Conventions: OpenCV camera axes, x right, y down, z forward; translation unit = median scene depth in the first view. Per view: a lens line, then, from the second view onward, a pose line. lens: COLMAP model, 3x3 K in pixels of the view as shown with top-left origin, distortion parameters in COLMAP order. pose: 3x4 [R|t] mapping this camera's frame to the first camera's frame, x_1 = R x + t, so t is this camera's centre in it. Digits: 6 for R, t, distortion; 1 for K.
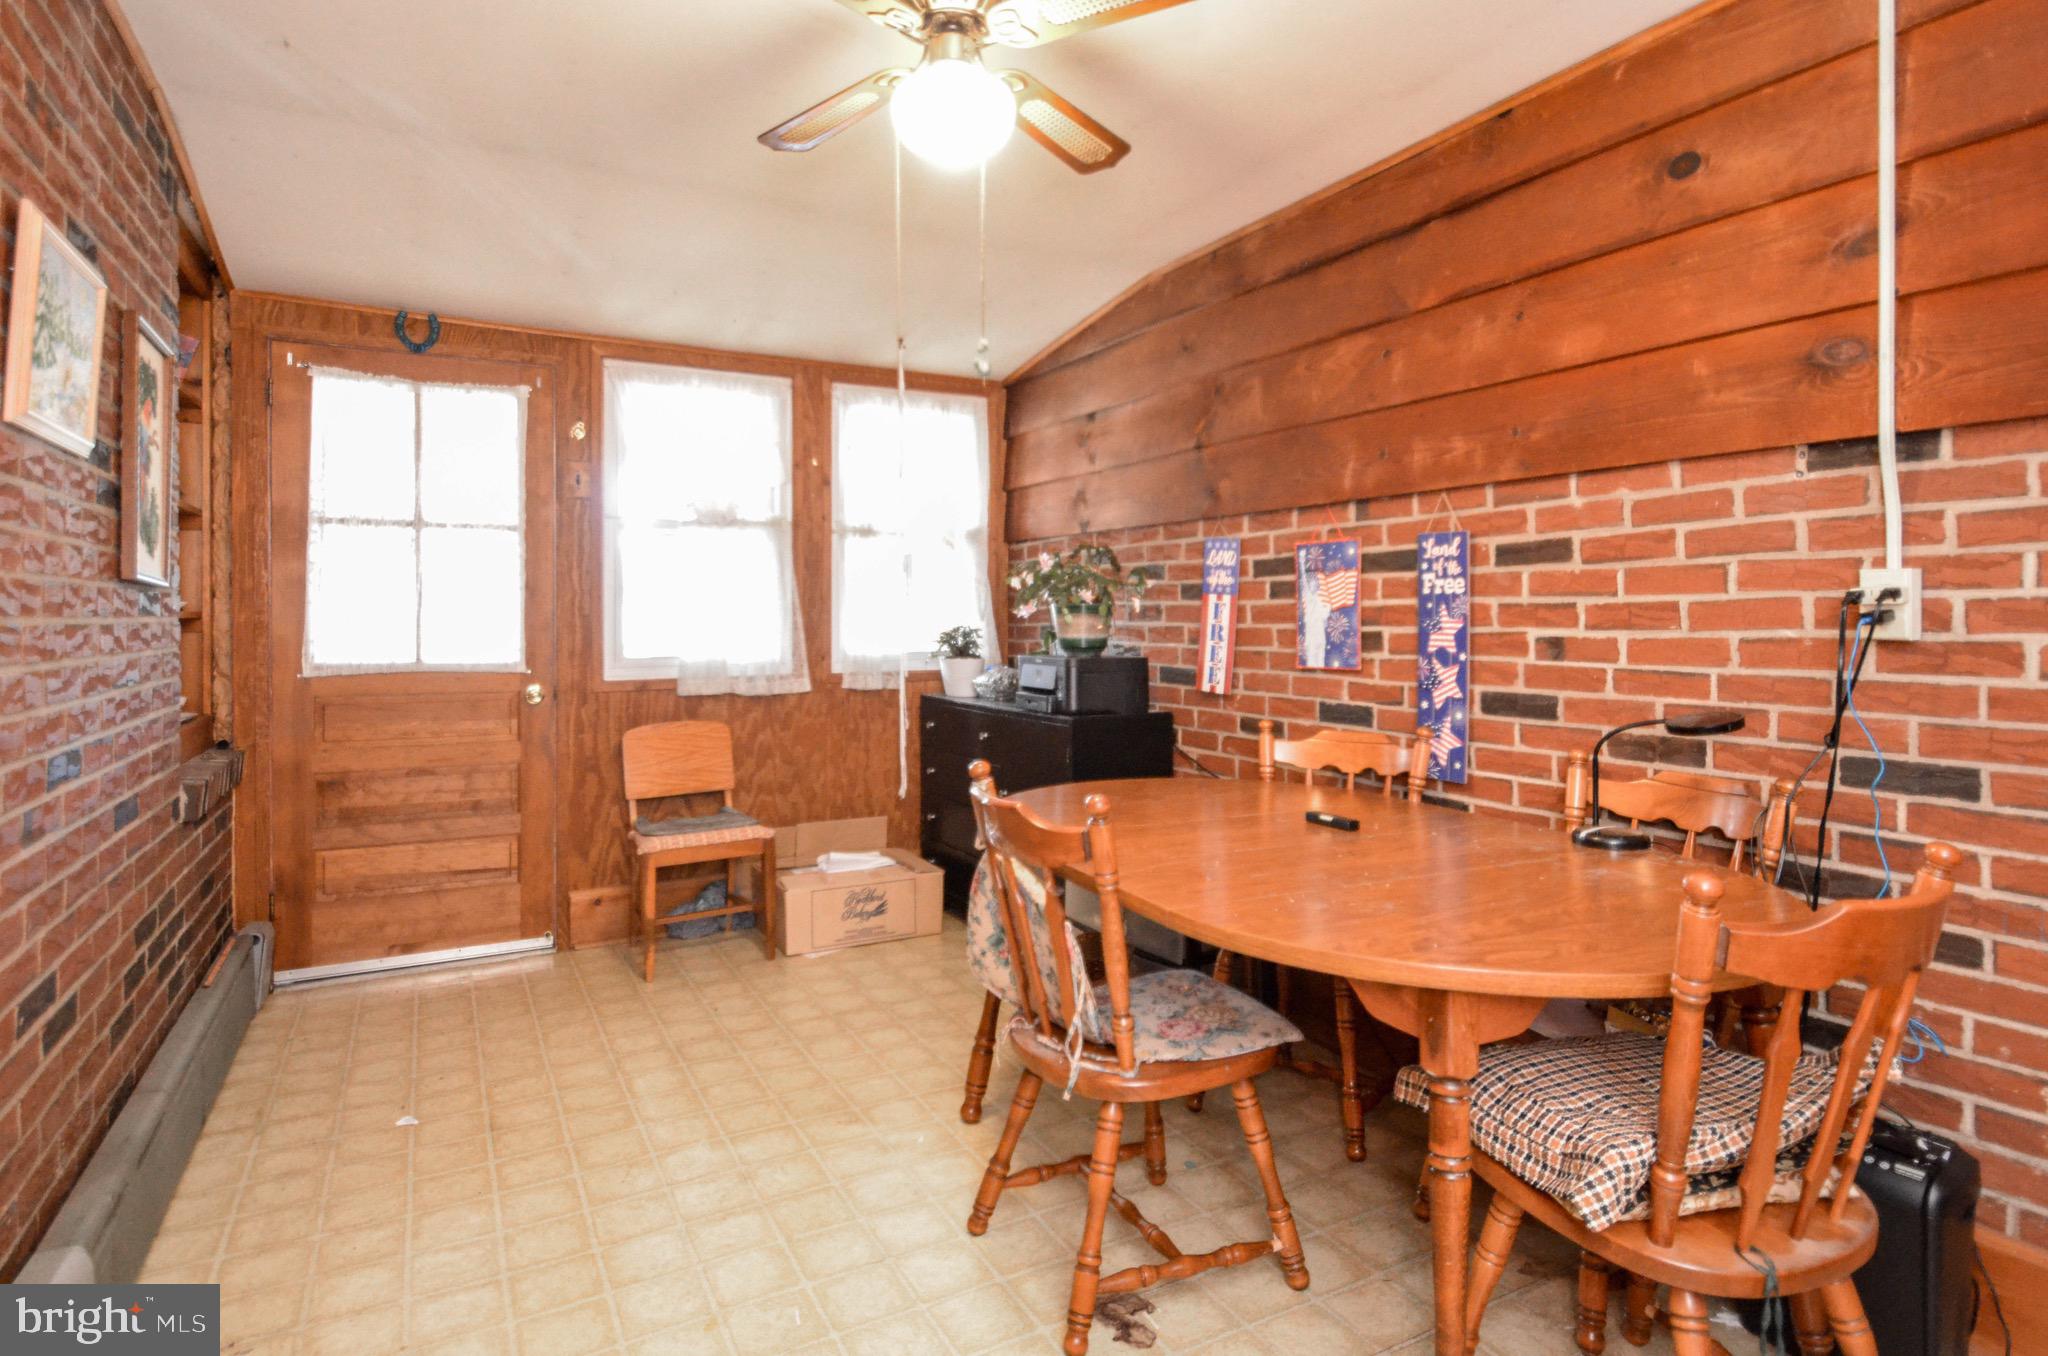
lens RADIAL K [[1079.8, 0, 1024.4], [0, 1079.8, 614.0], [0, 0, 1]] dist [-0.000226, -0.000034]
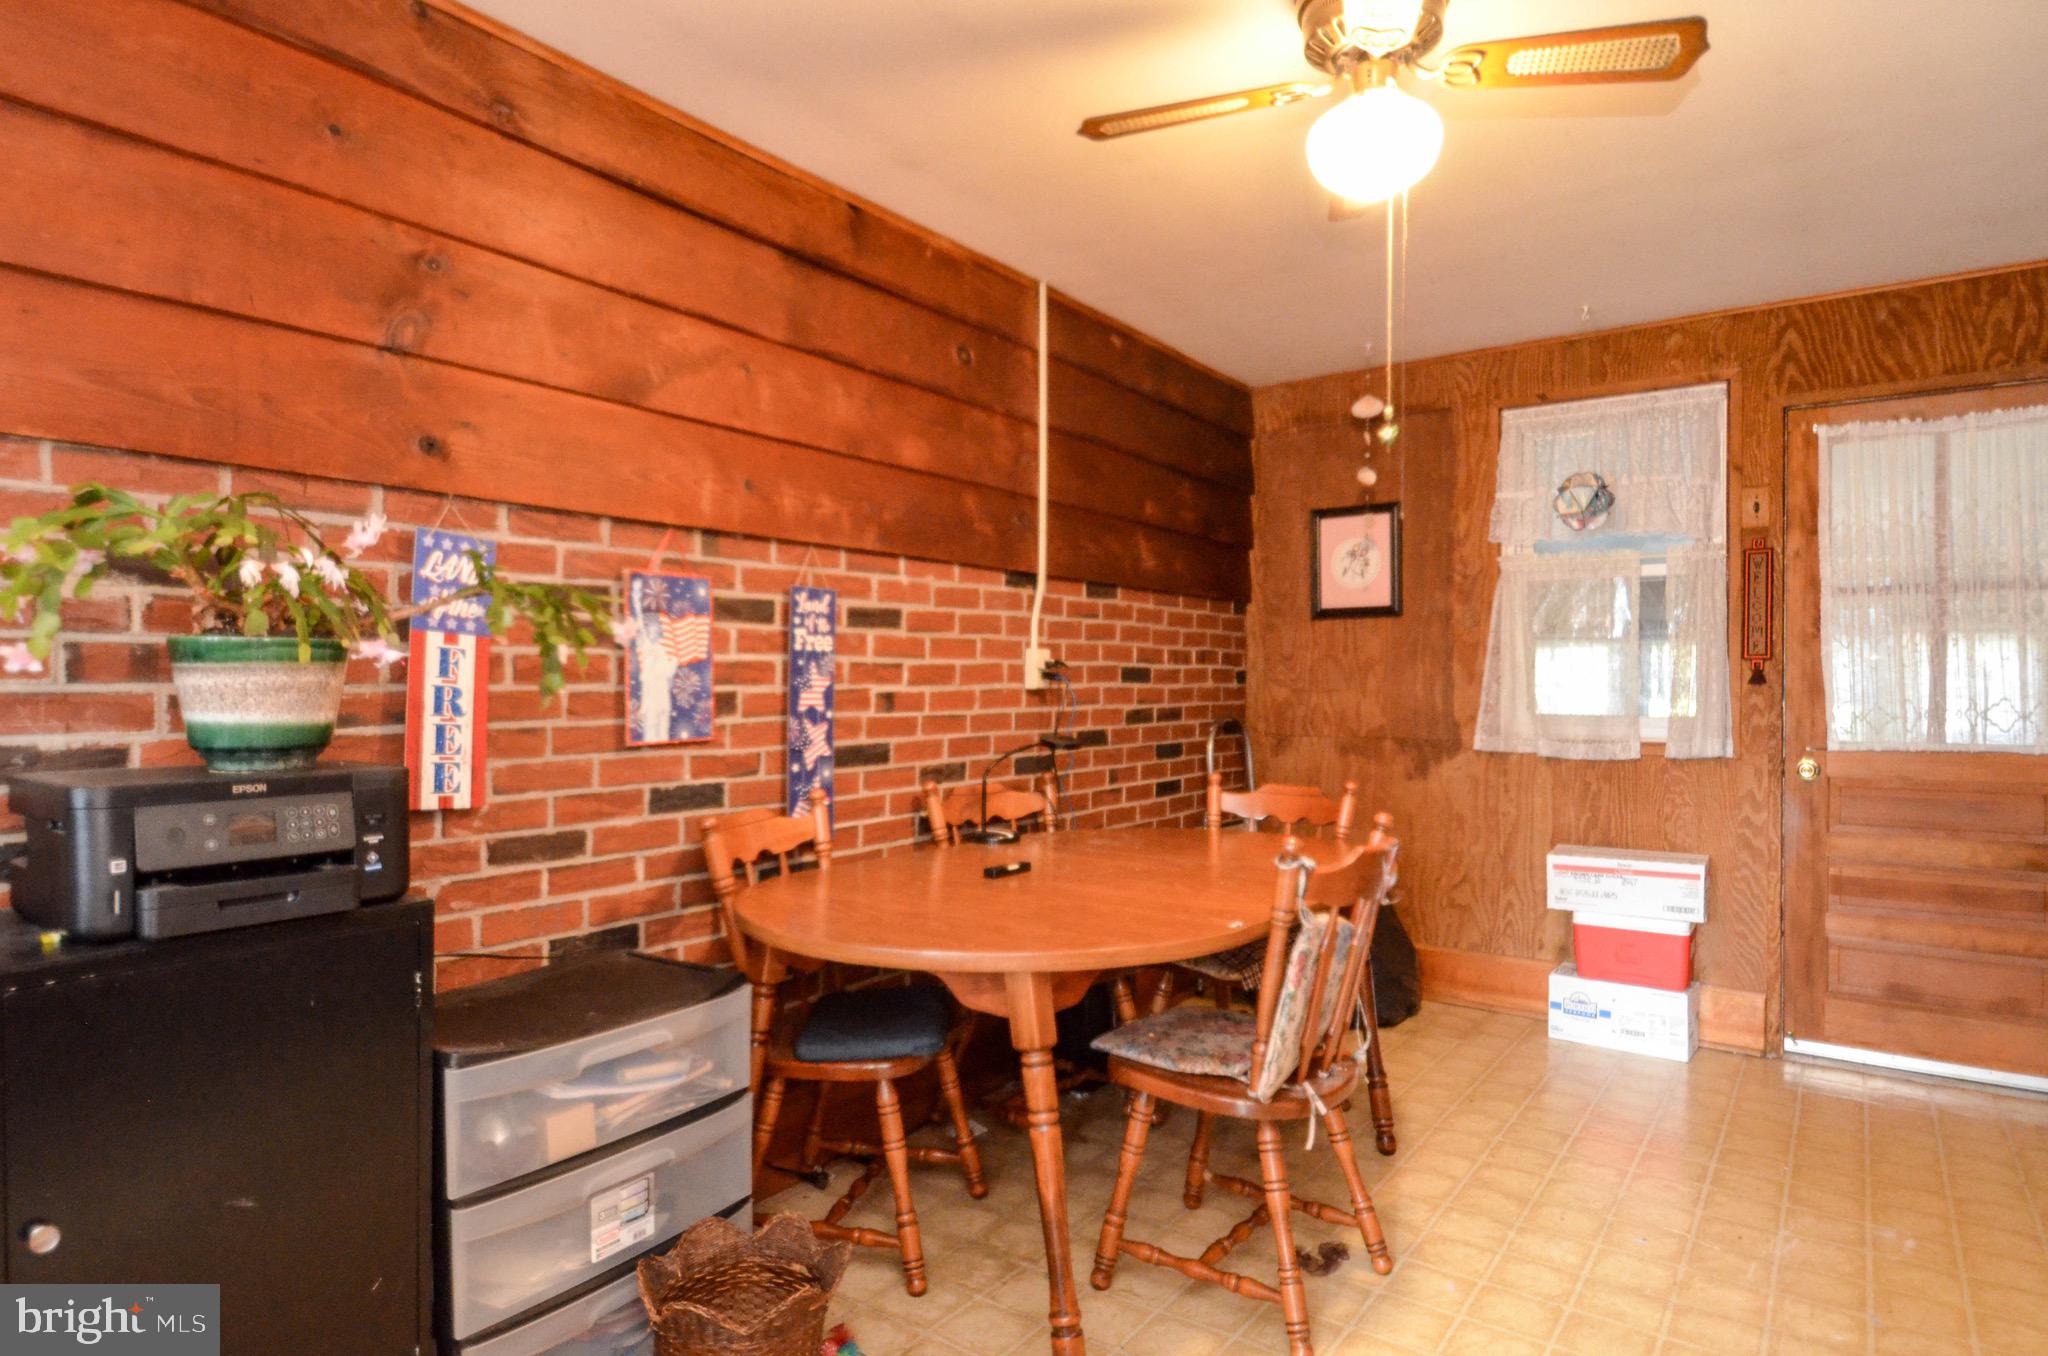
lens RADIAL K [[1132.9, 0, 1024.0], [0, 1132.9, 678.0], [0, 0, 1]] dist [0.000721, 0.000092]
pose [[-0.423568, 0.002901, 0.905860, -0.606341], [-0.000516, 0.999994, -0.003444, 0.009017], [-0.905864, -0.001927, -0.423564, 1.236296]]
